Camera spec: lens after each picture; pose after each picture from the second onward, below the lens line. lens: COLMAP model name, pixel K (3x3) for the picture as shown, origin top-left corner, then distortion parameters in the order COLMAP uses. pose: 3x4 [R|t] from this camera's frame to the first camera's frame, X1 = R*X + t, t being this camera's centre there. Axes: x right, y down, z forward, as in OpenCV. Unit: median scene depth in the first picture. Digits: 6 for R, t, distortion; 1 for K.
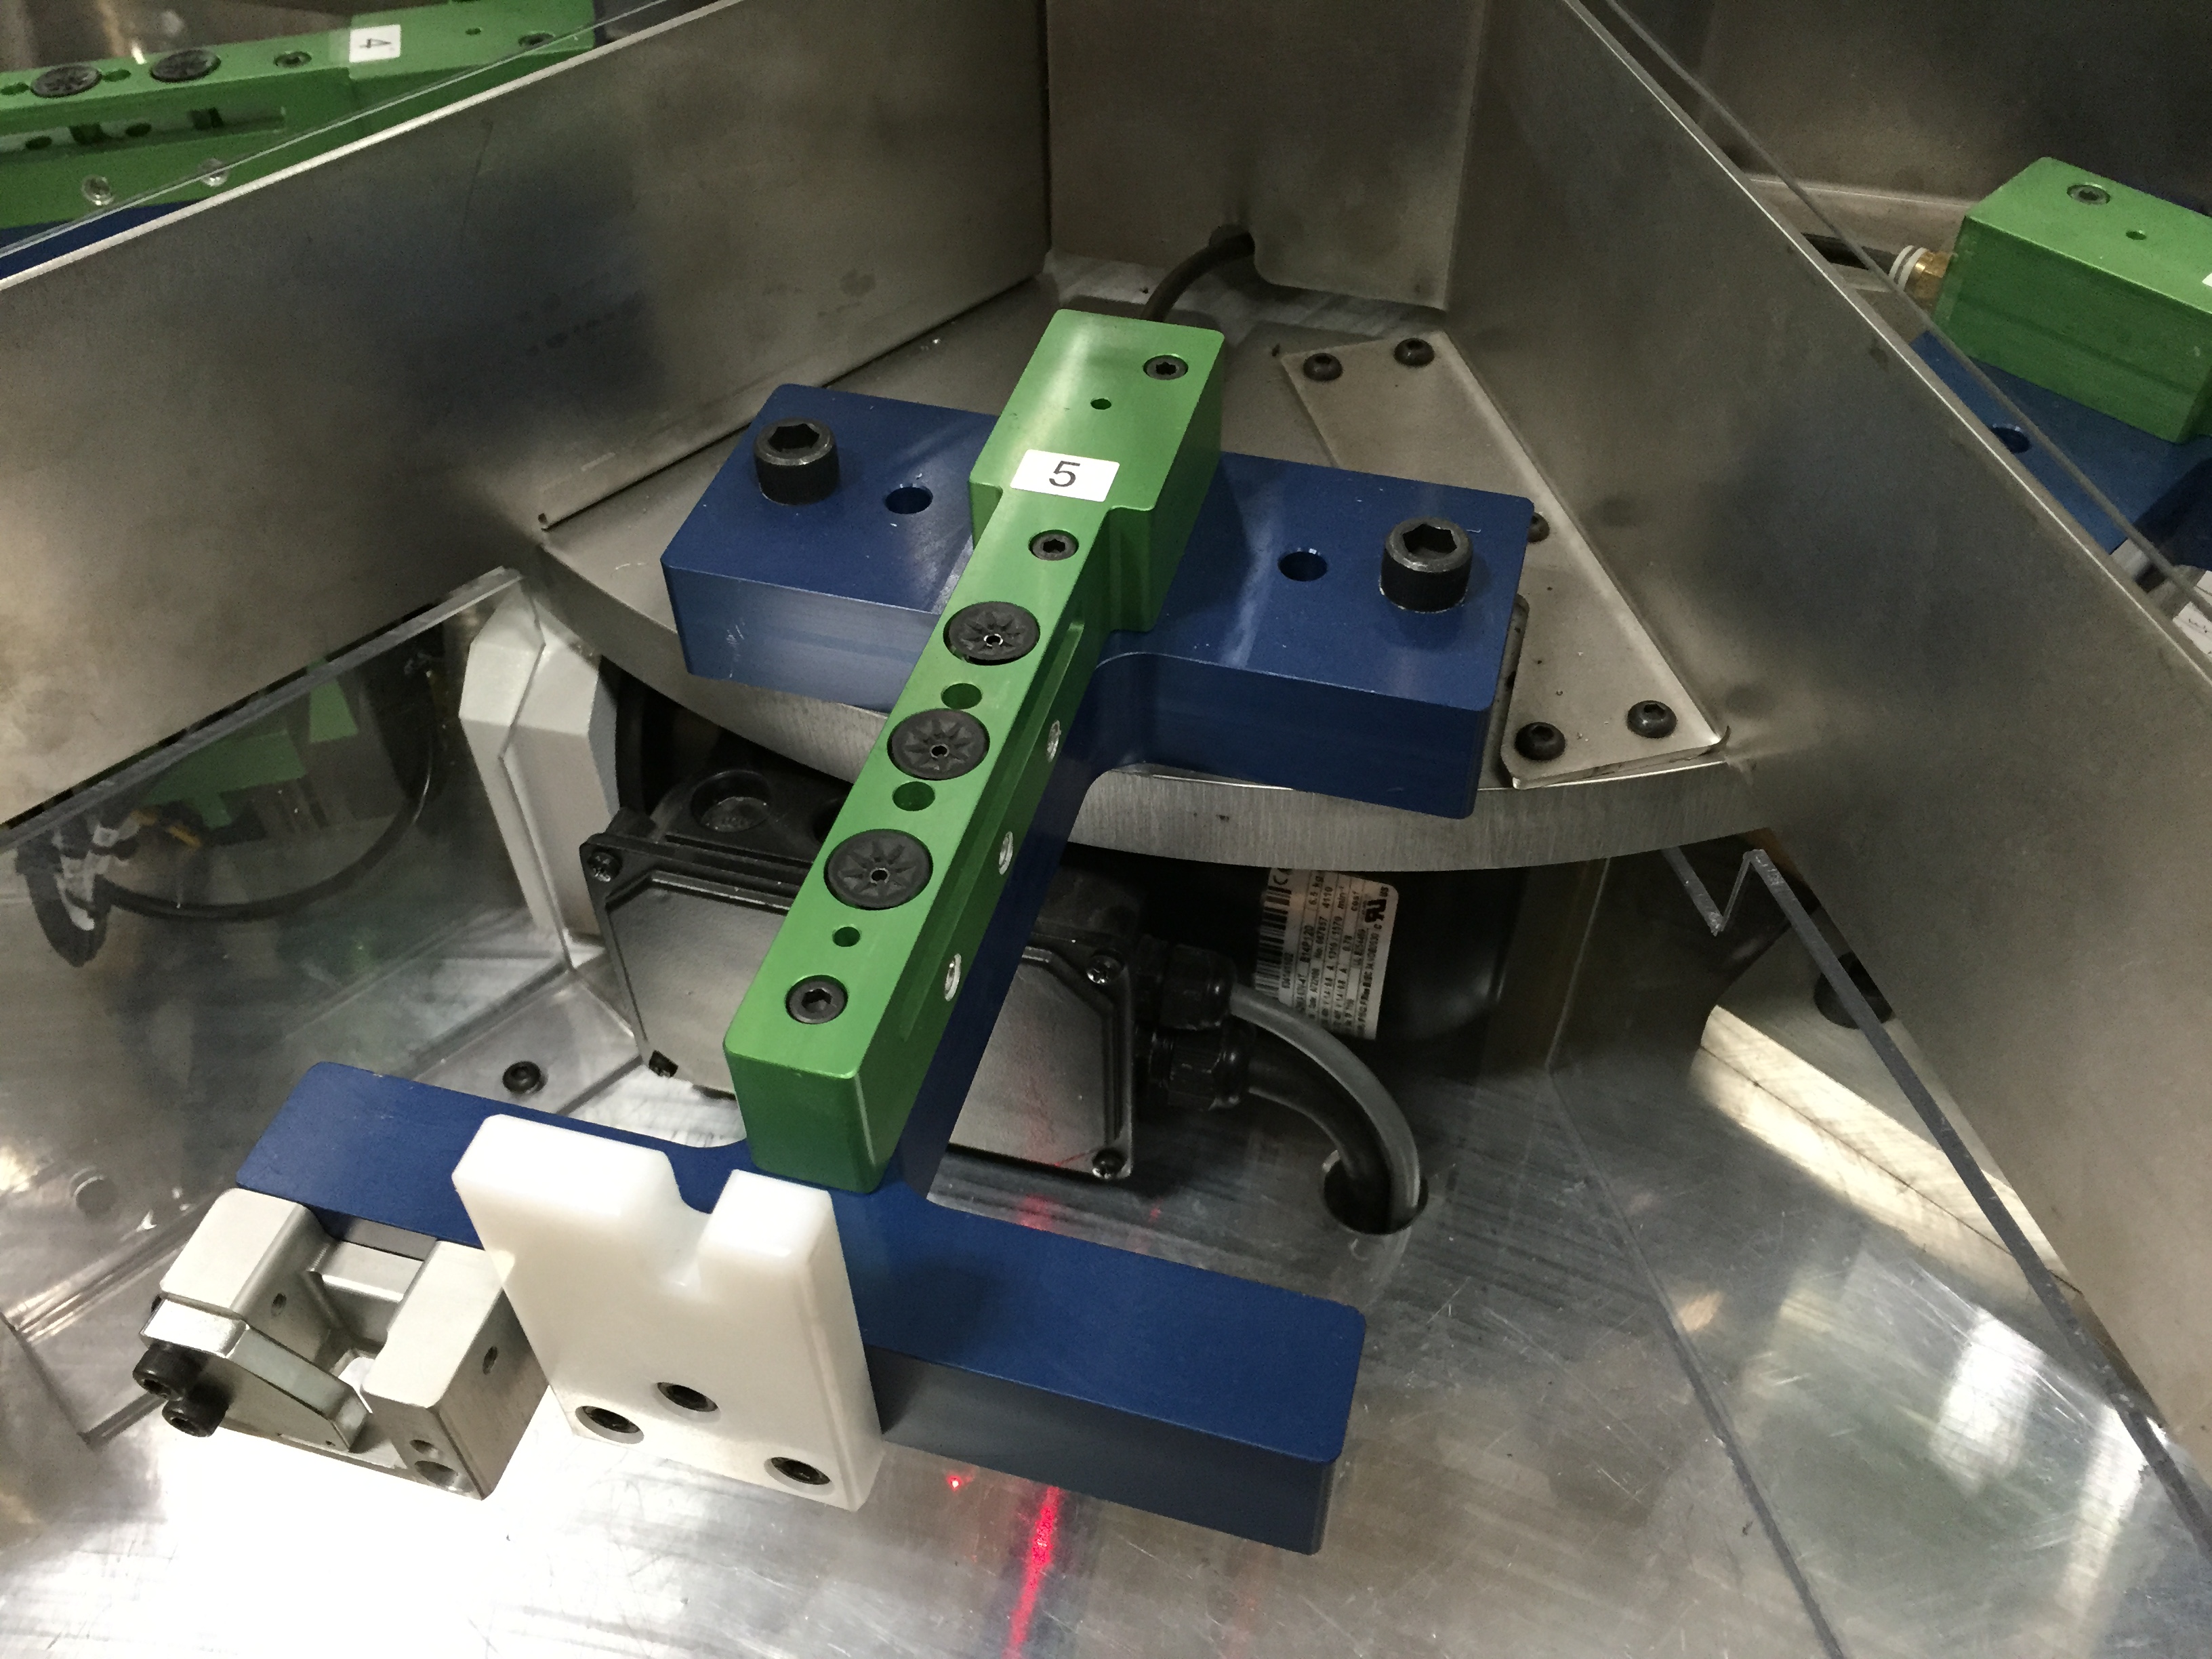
lens RADIAL K [[1927.4, 0, 1106.9], [0, 1927.4, 833.3], [0, 0, 1]] dist [0.045225, -0.023312]
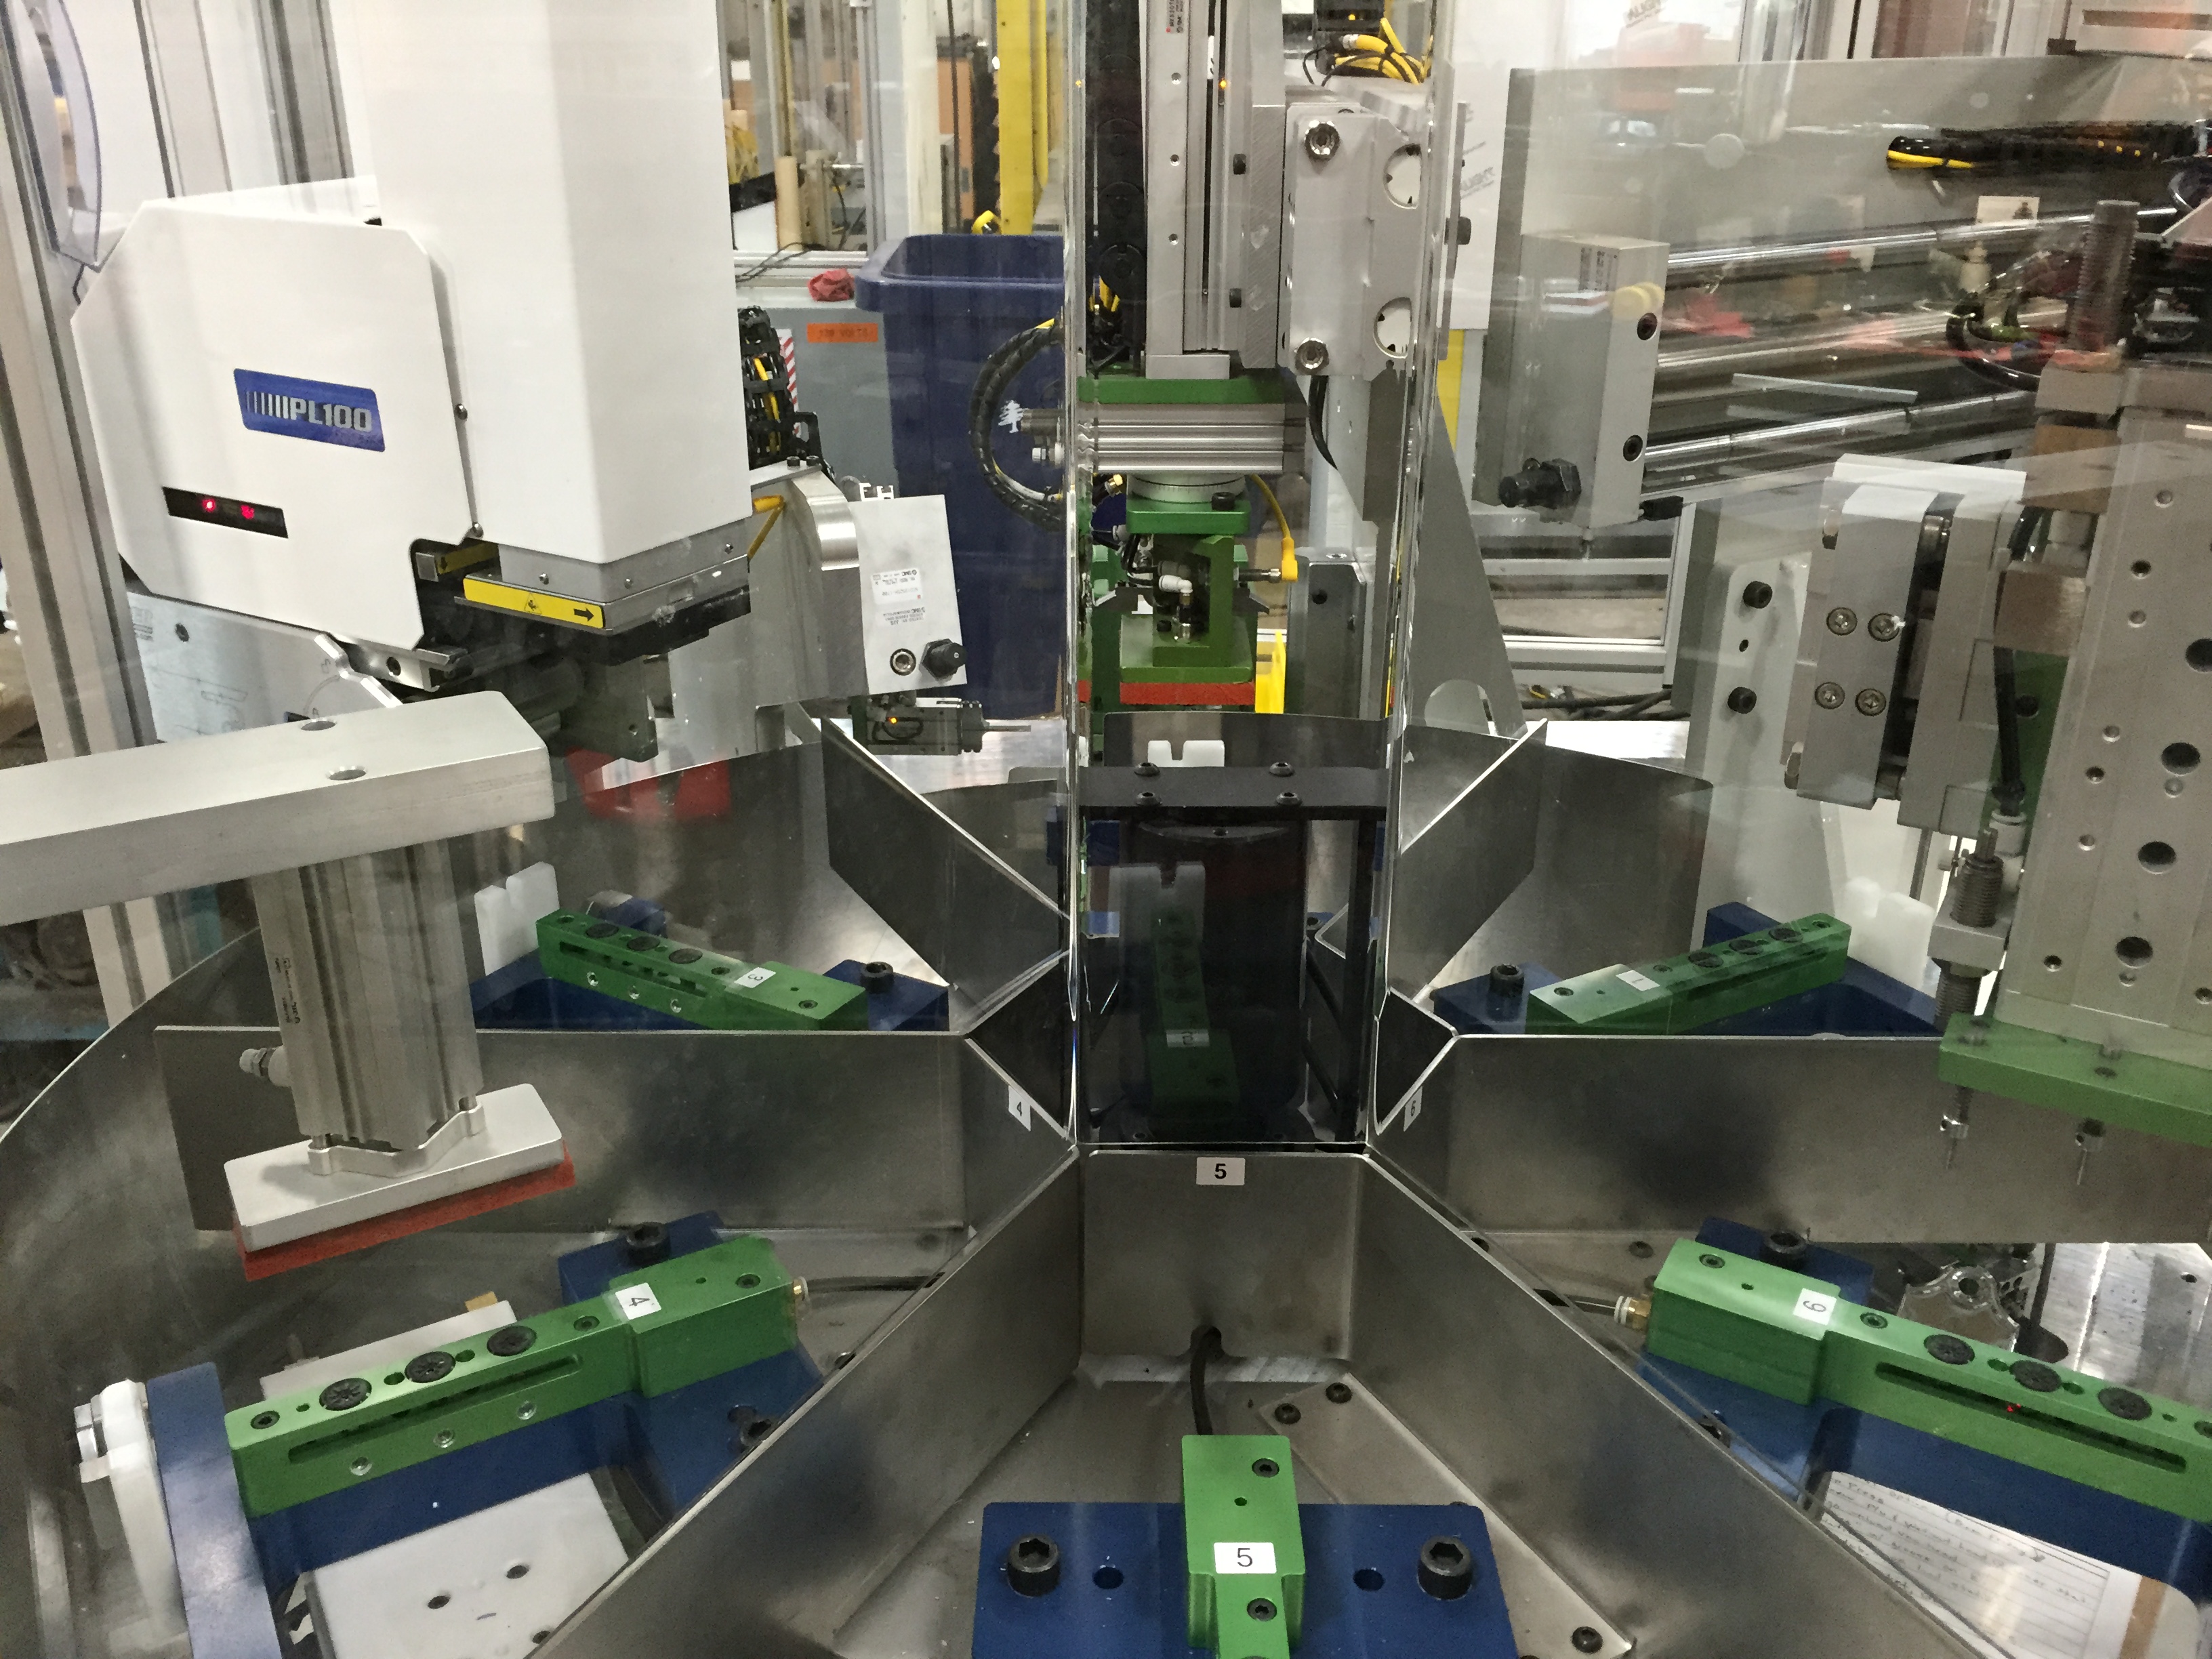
lens RADIAL K [[1927.4, 0, 1100.9], [0, 1927.4, 829.9], [0, 0, 1]] dist [0.045225, -0.023312]
pose [[0.964091, -0.092716, 0.248862, -0.415407], [0.183882, 0.909165, -0.373639, -0.130259], [-0.191614, 0.405984, 0.893567, -0.593982]]
